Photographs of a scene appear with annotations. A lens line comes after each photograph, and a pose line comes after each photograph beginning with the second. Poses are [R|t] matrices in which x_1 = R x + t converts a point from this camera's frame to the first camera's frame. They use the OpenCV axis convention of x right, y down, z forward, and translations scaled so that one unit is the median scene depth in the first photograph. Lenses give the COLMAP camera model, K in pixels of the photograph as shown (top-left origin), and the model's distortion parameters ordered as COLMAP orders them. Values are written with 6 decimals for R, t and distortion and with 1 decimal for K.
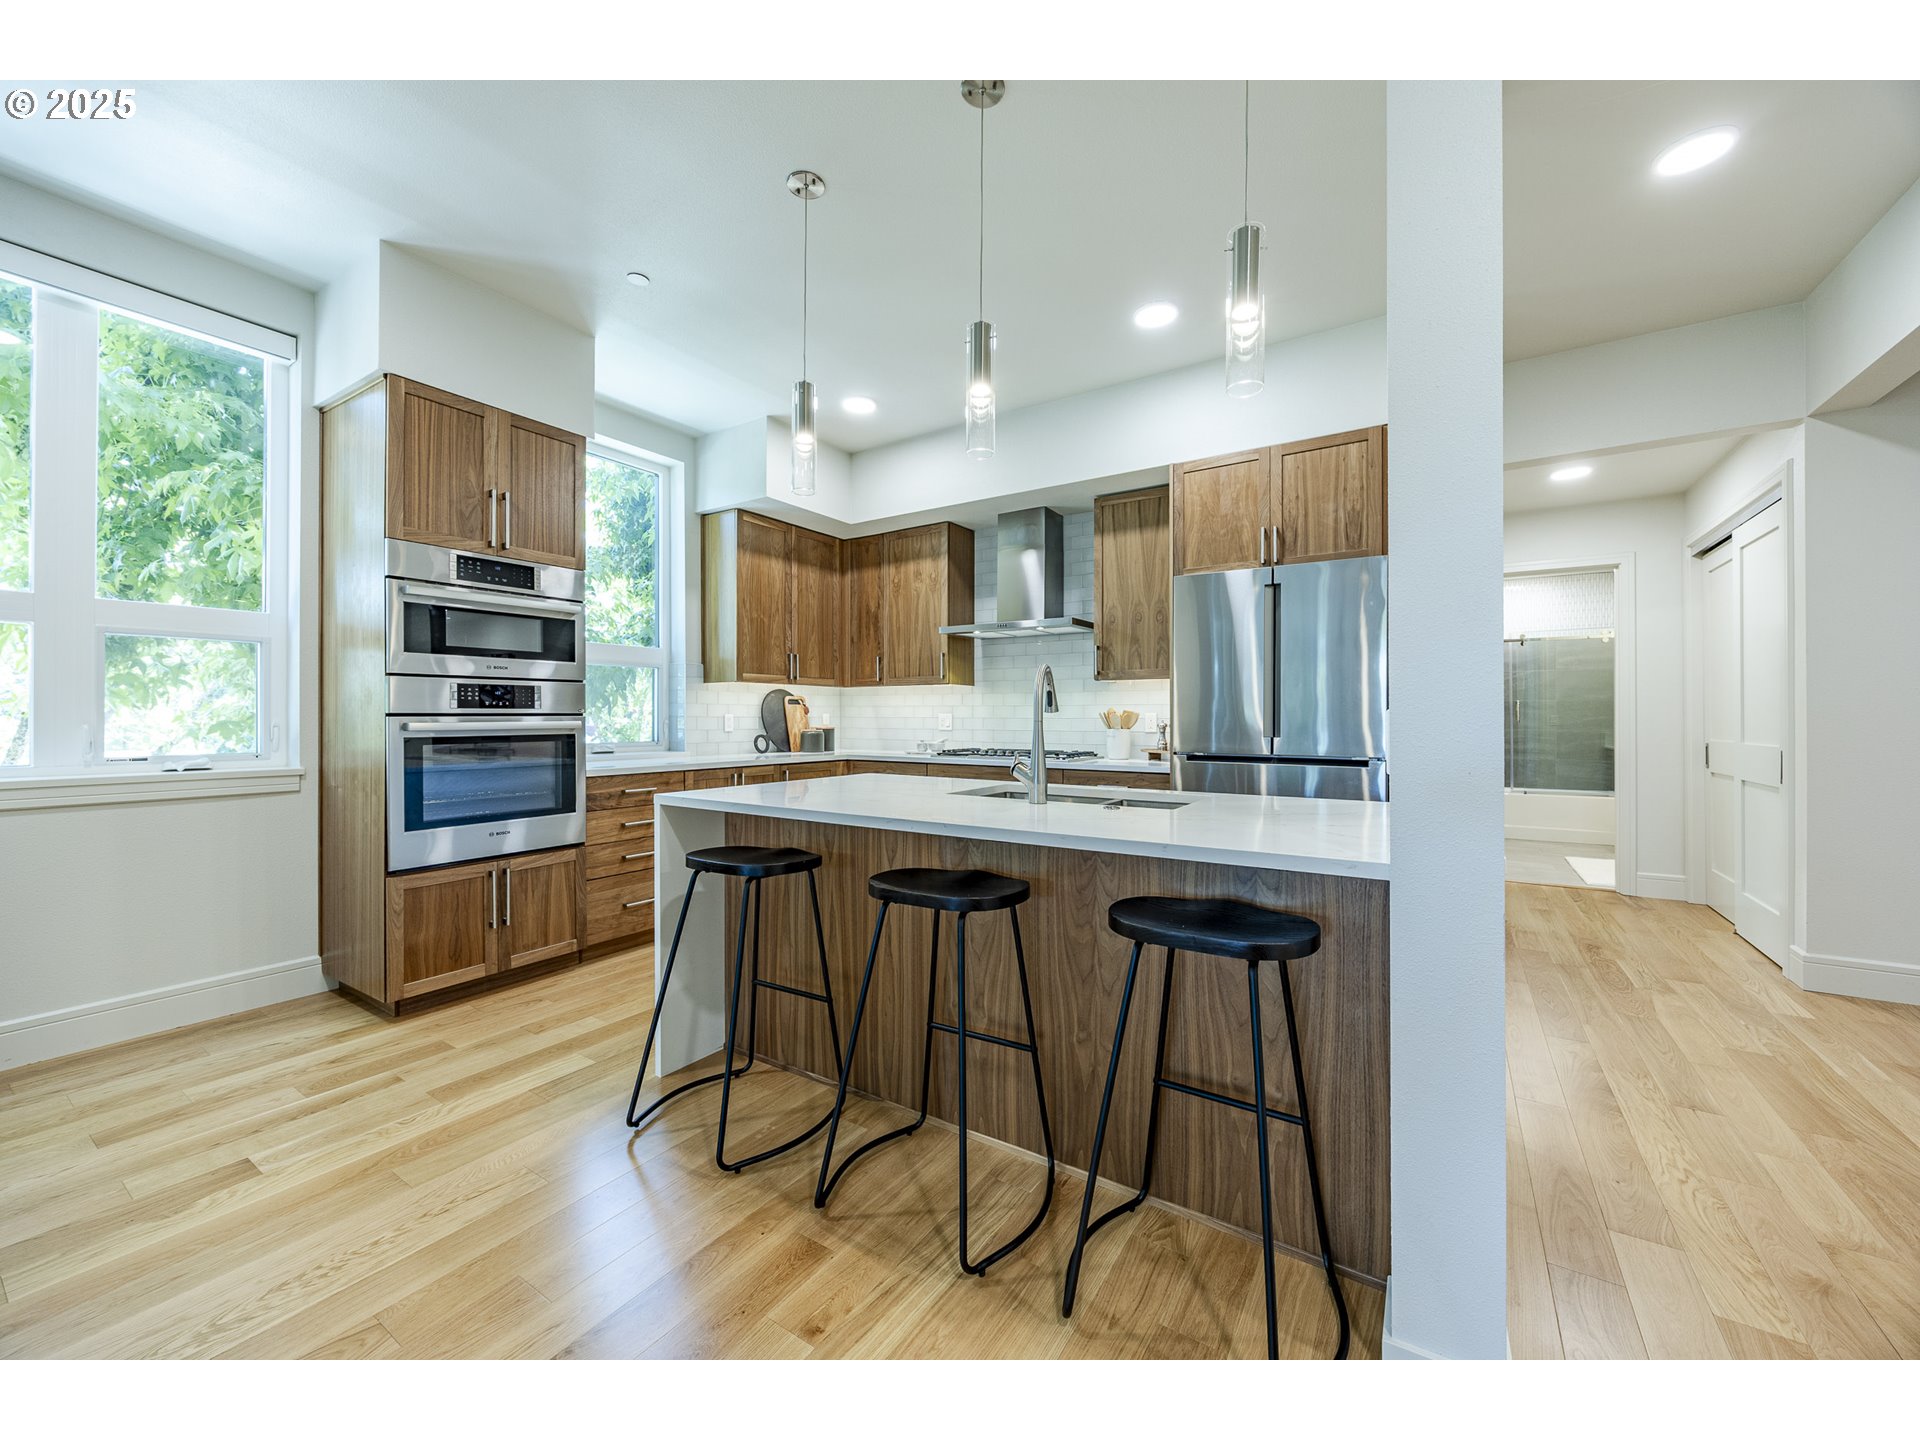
lens RADIAL K [[735.3, 0, 963.1], [0, 735.3, 718.9], [0, 0, 1]] dist [0.002095, 0.000124]
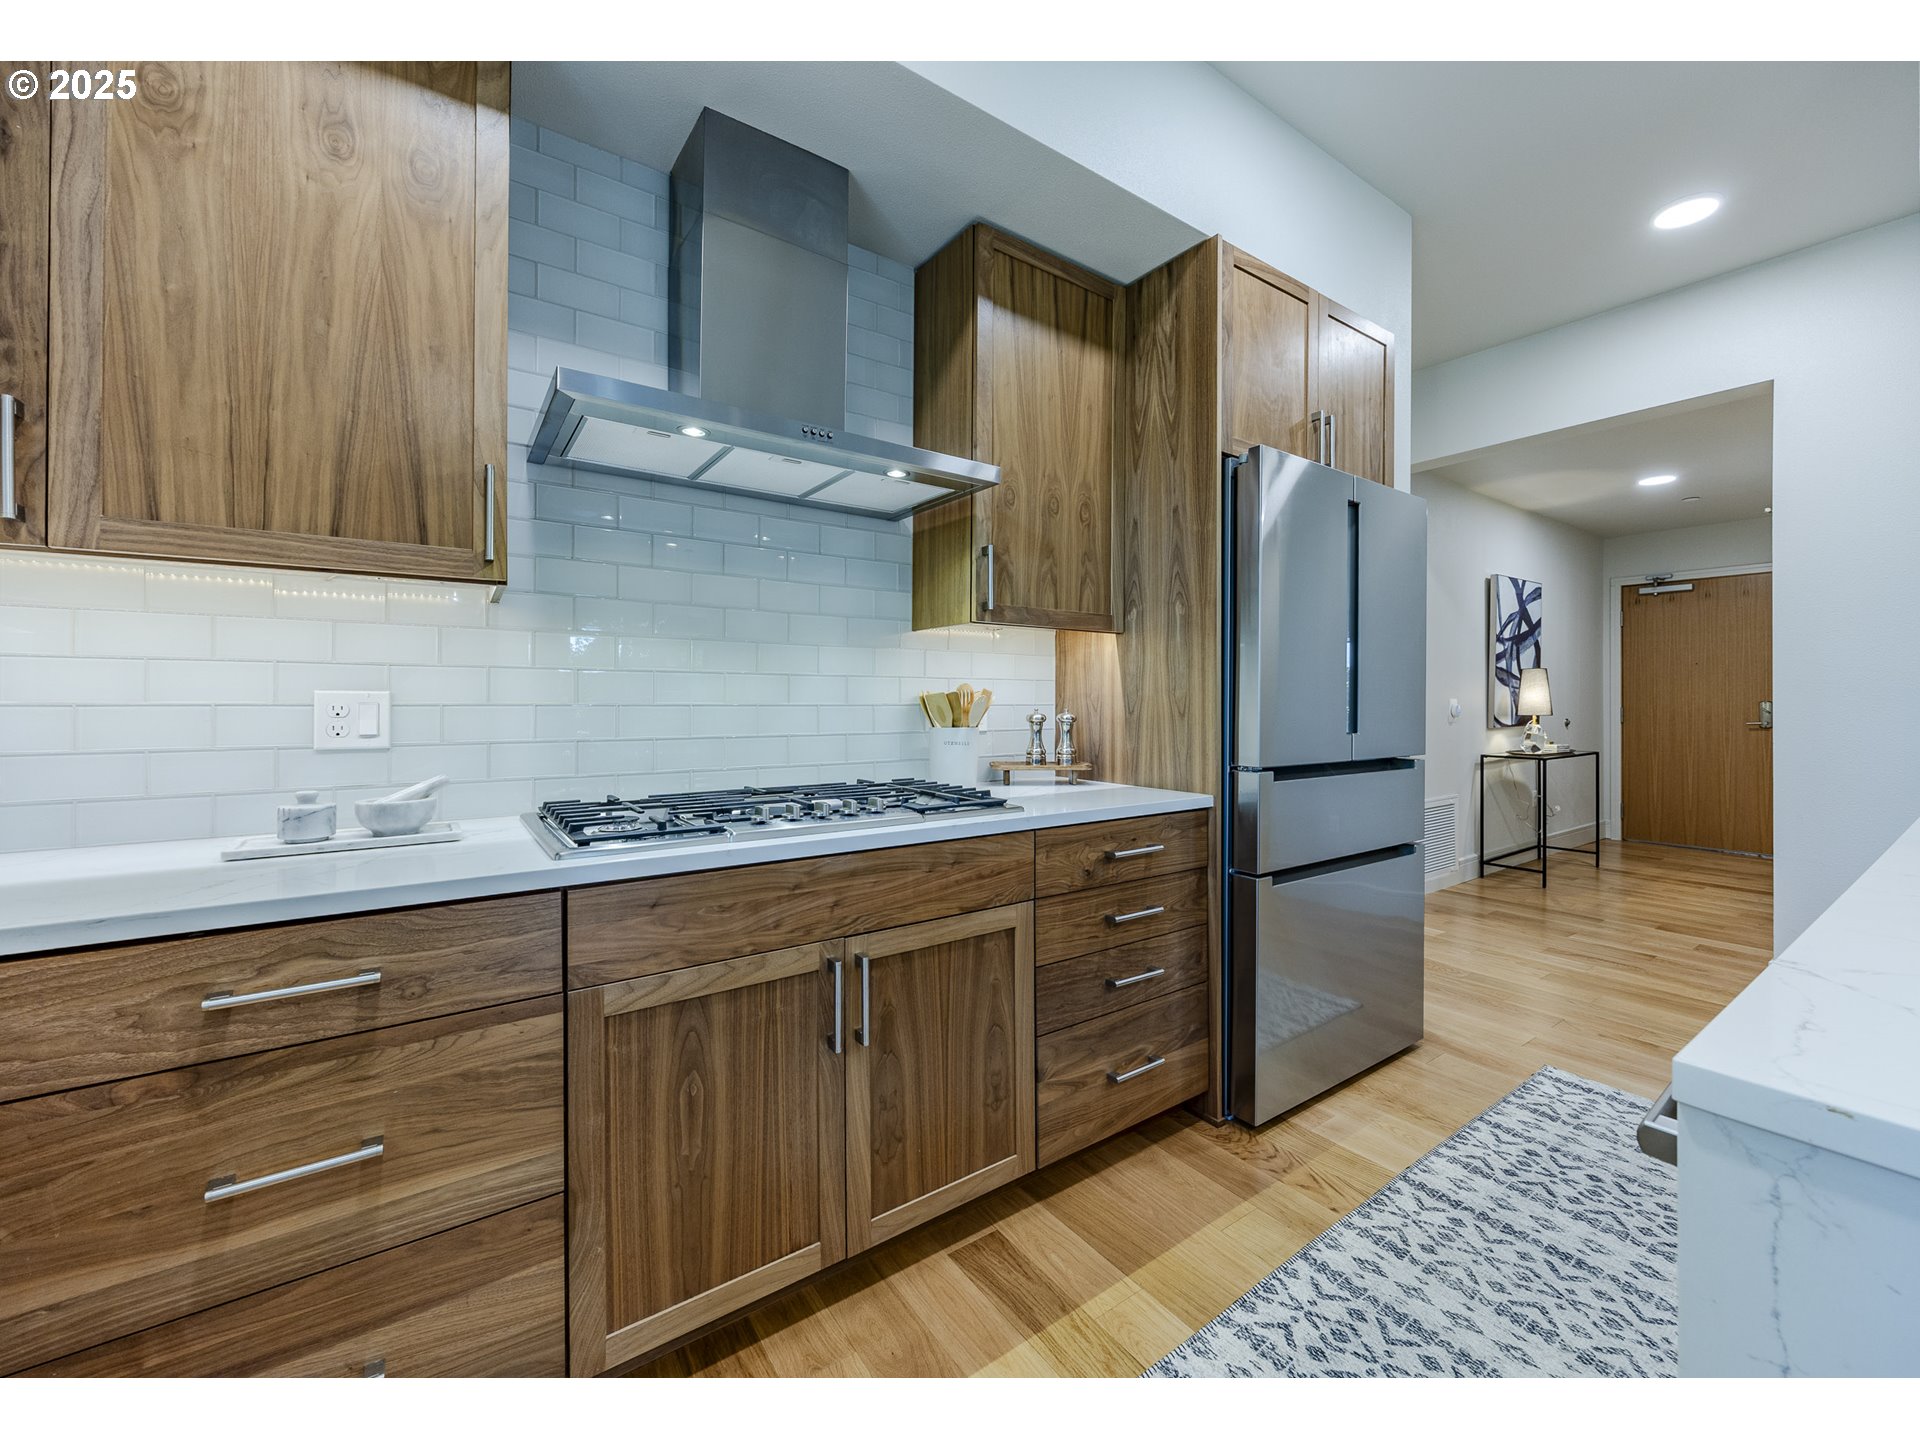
lens RADIAL K [[770.9, 0, 1028.4], [0, 770.9, 704.6], [0, 0, 1]] dist [-0.006642, 0.000038]
pose [[0.337596, -0.002768, 0.941287, -0.269975], [0.000181, 0.999996, 0.002876, -0.002836], [-0.941291, -0.000801, 0.337595, 0.844335]]
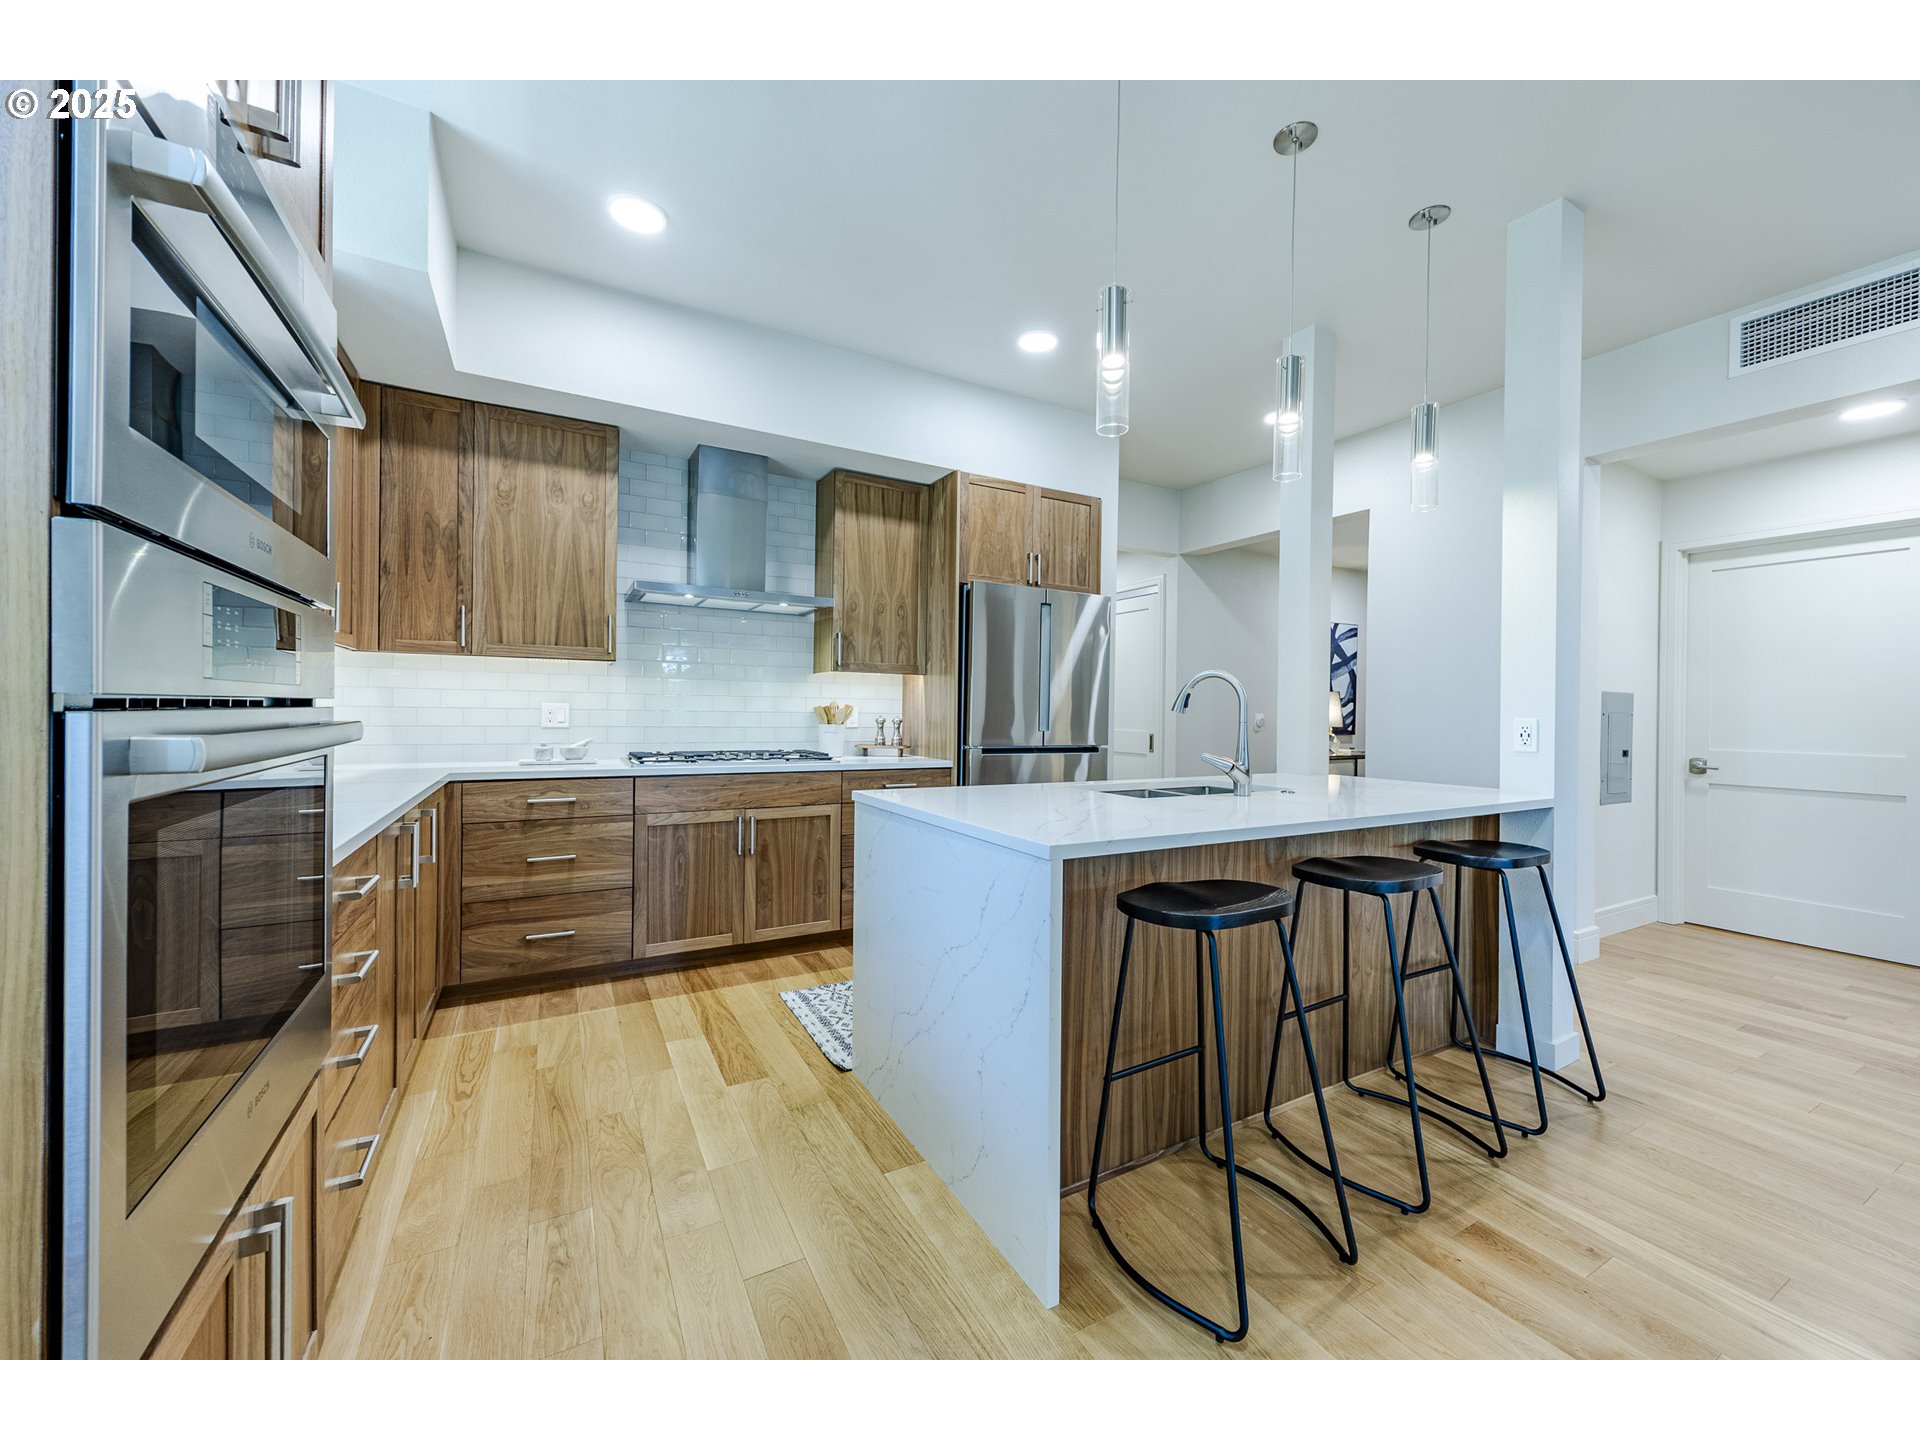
lens RADIAL K [[735.3, 0, 970.8], [0, 735.3, 714.8], [0, 0, 1]] dist [0.002095, 0.000124]
pose [[0.466822, 0.003127, 0.884346, -0.565773], [-0.011576, 0.999930, 0.002575, -0.002850], [-0.884276, -0.011439, 0.466825, 0.446083]]
